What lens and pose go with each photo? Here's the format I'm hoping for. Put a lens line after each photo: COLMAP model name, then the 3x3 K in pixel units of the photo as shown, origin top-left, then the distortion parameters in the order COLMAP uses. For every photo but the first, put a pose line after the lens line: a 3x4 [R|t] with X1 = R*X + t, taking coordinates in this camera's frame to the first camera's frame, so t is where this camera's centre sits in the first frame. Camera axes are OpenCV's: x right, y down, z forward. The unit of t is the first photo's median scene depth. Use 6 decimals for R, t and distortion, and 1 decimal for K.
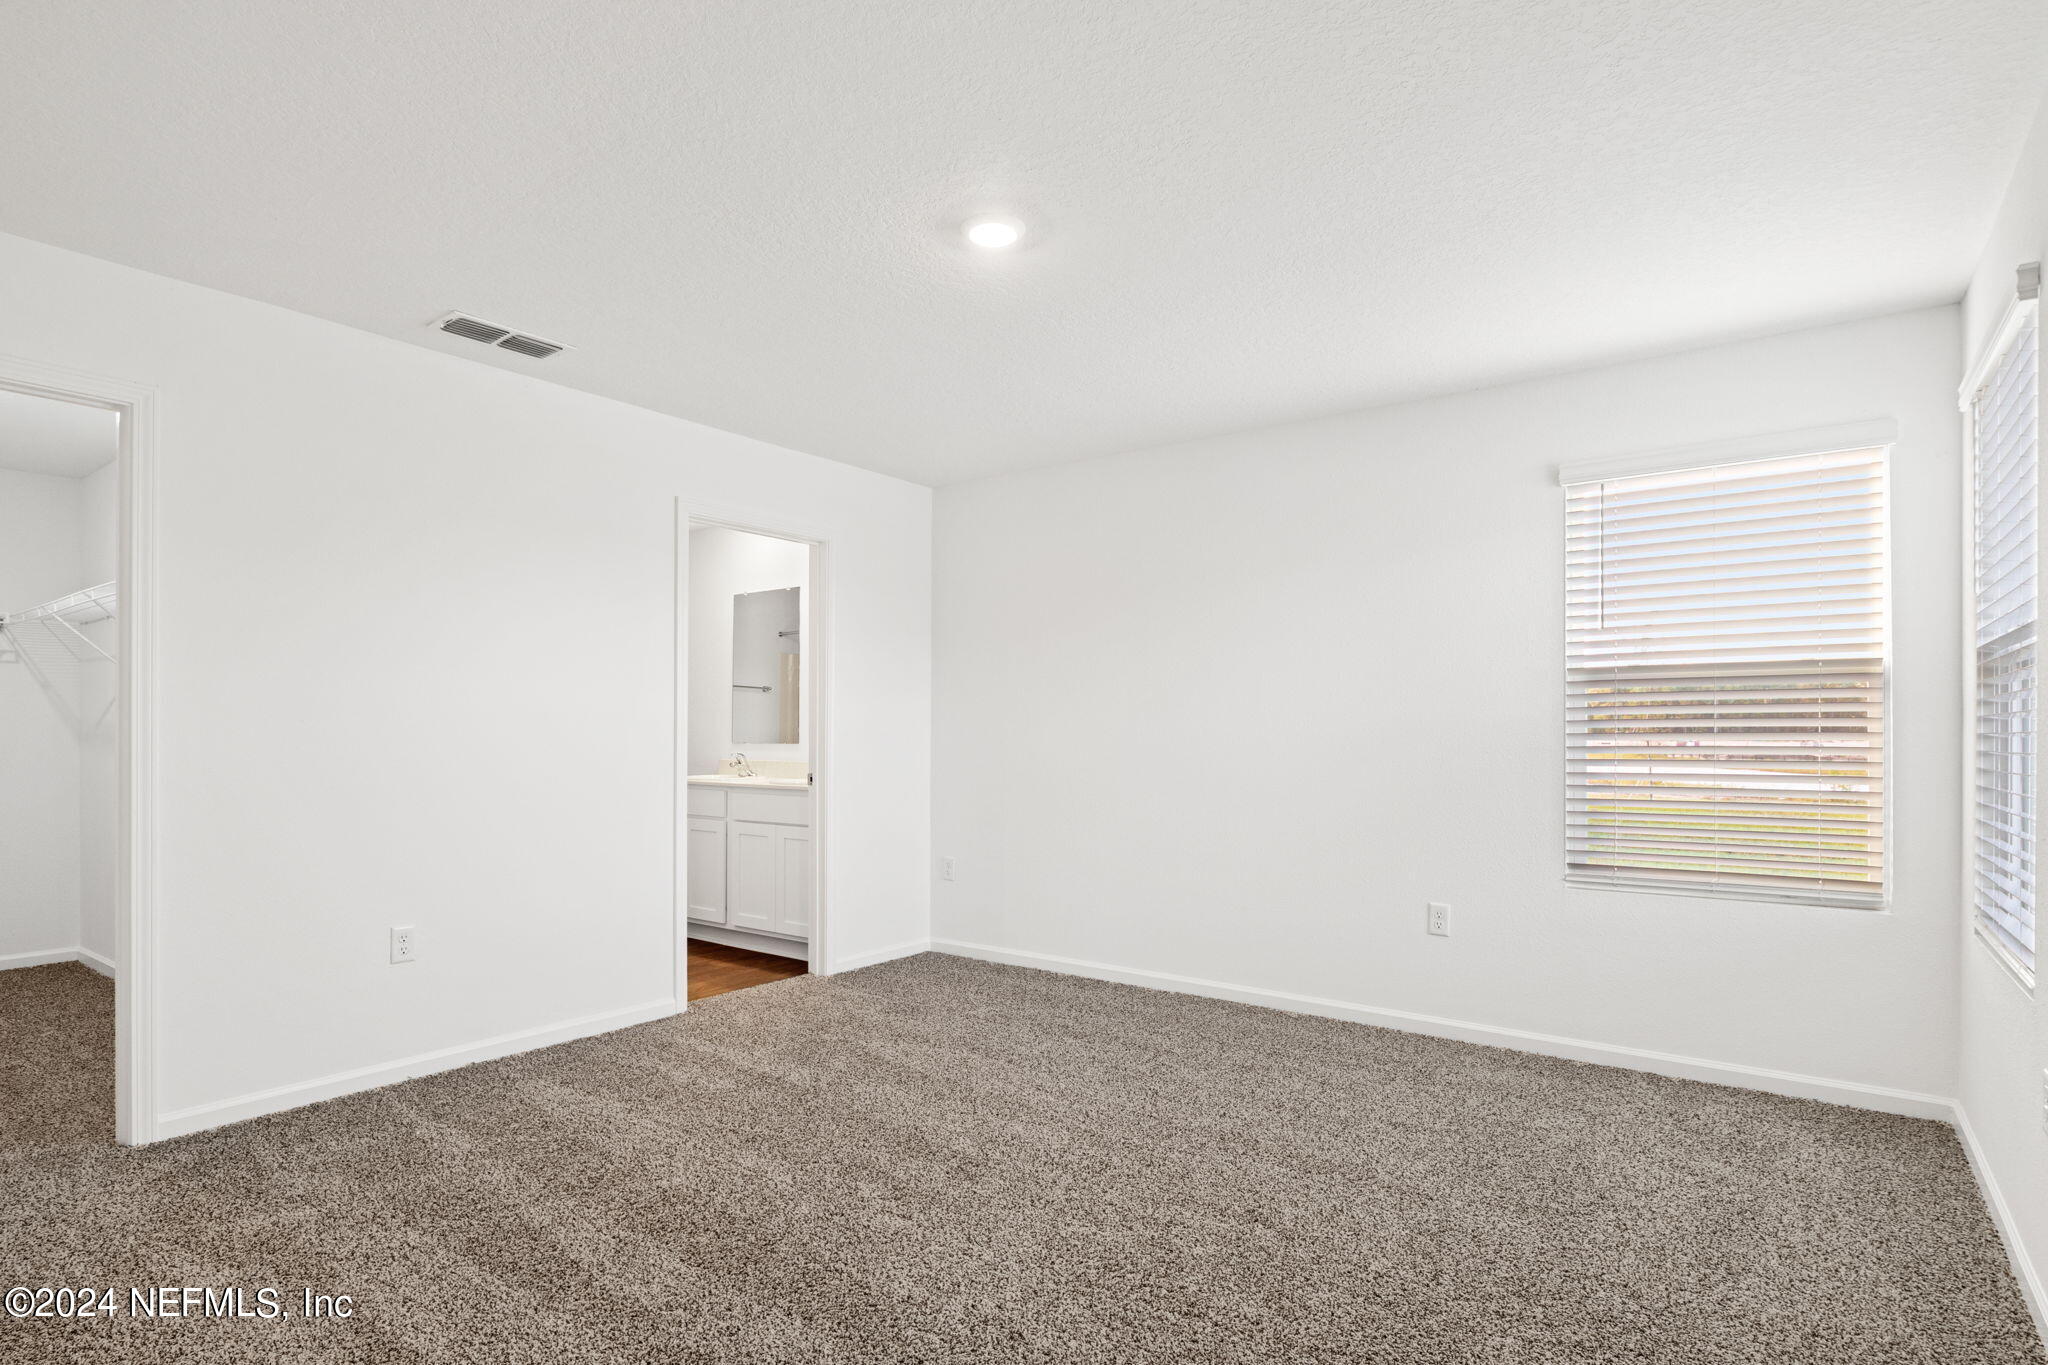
lens RADIAL K [[1026.4, 0, 1024.0], [0, 1026.4, 682.5], [0, 0, 1]] dist [-0.003988, -0.000563]
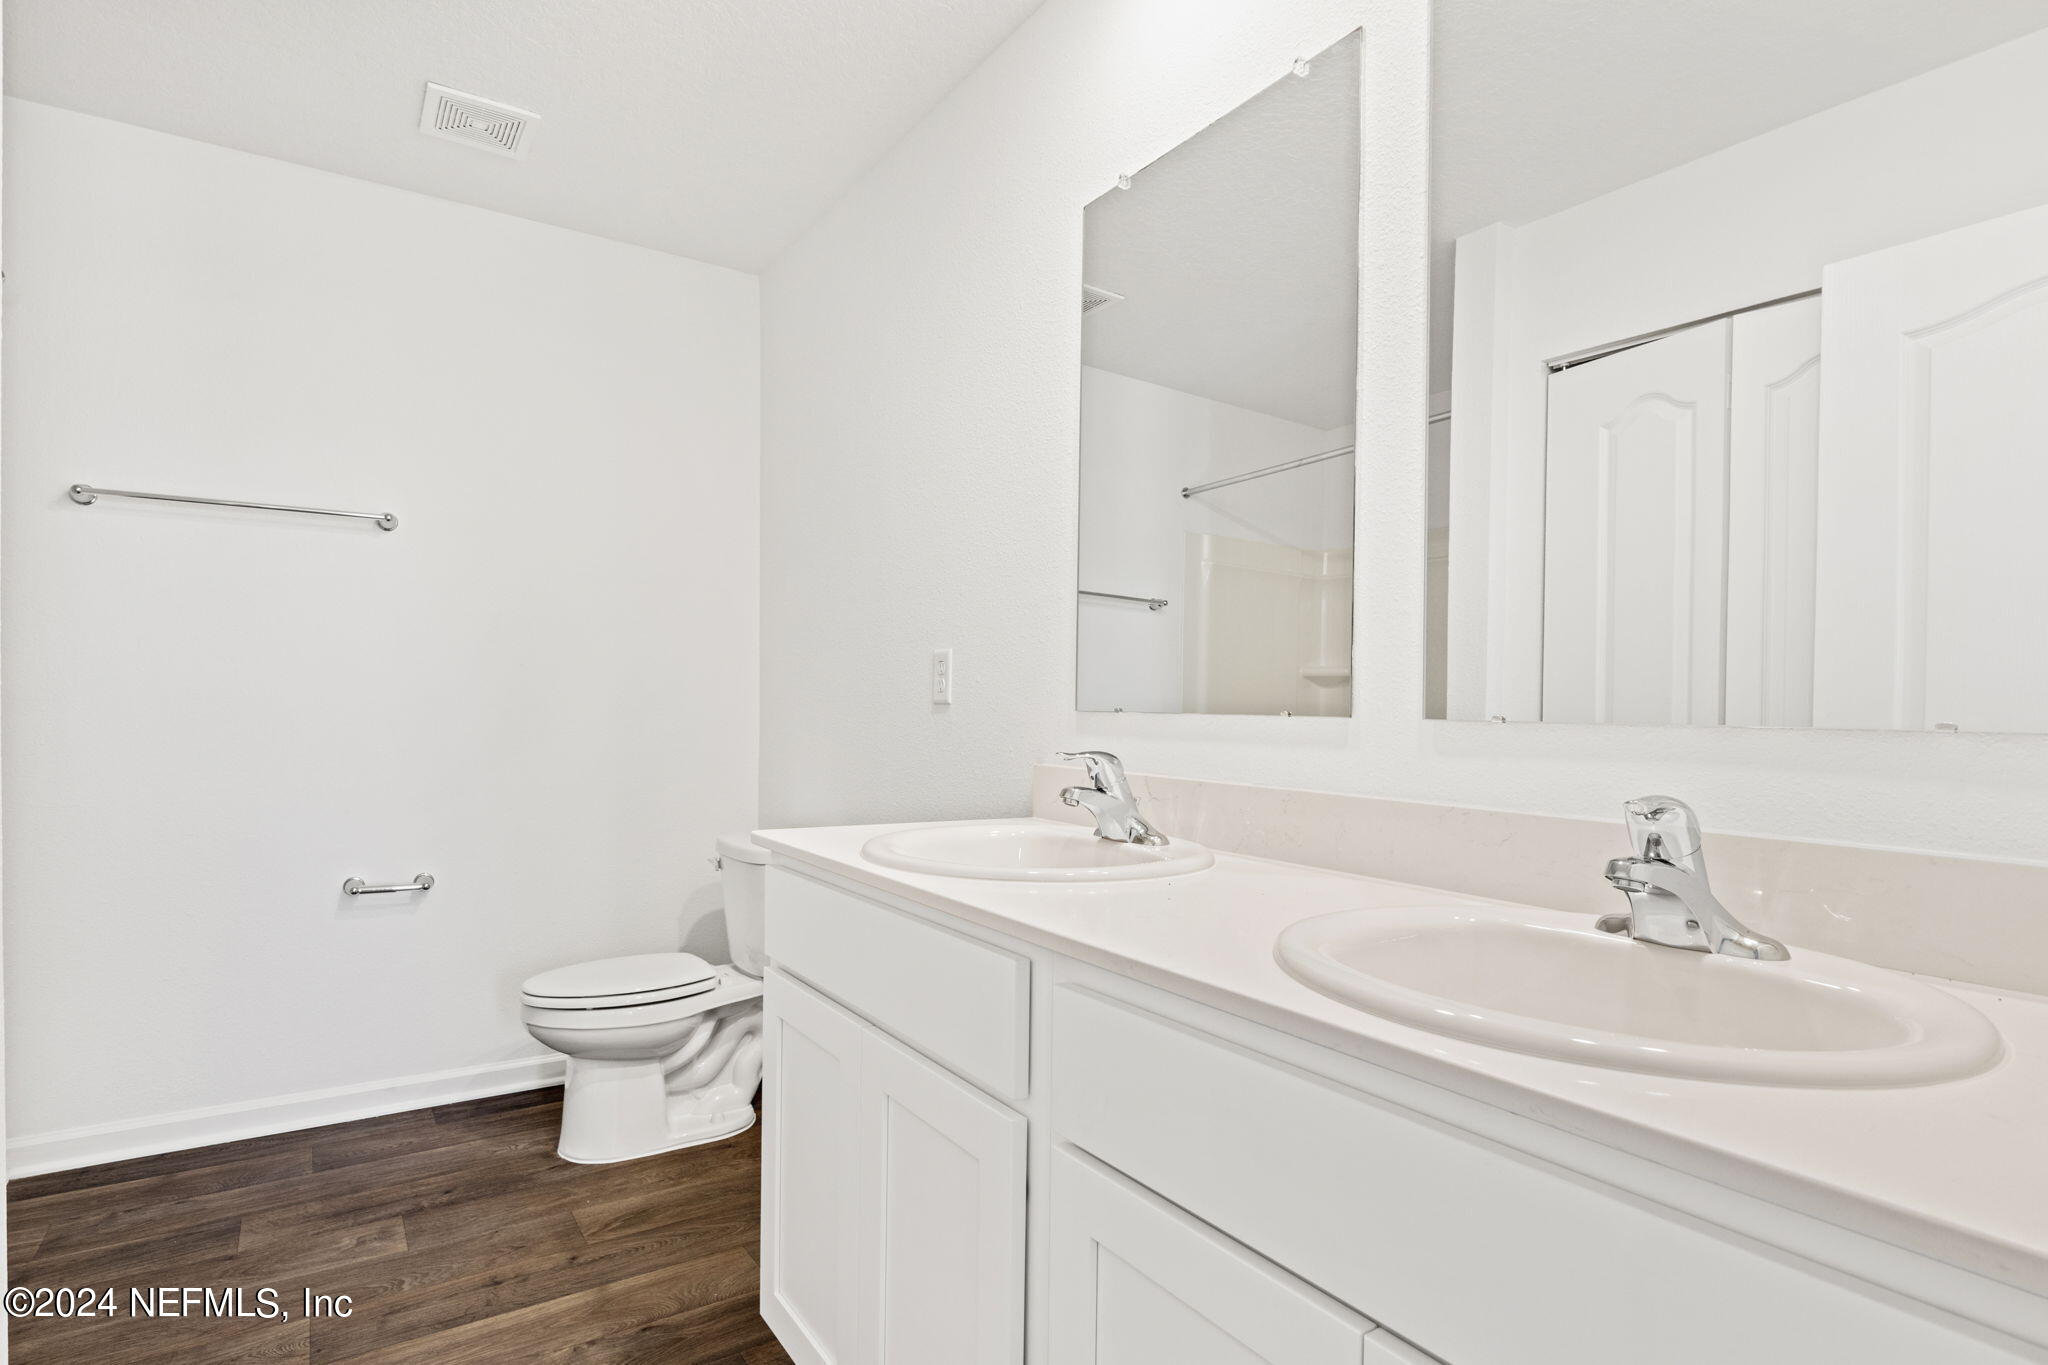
lens RADIAL K [[1026.4, 0, 1024.0], [0, 1026.4, 682.5], [0, 0, 1]] dist [-0.003988, -0.000563]
pose [[0.946002, 0.002742, -0.324148, -0.210812], [-0.010160, 0.999724, -0.021194, 0.057446], [0.324000, 0.023343, 0.945769, 0.746894]]
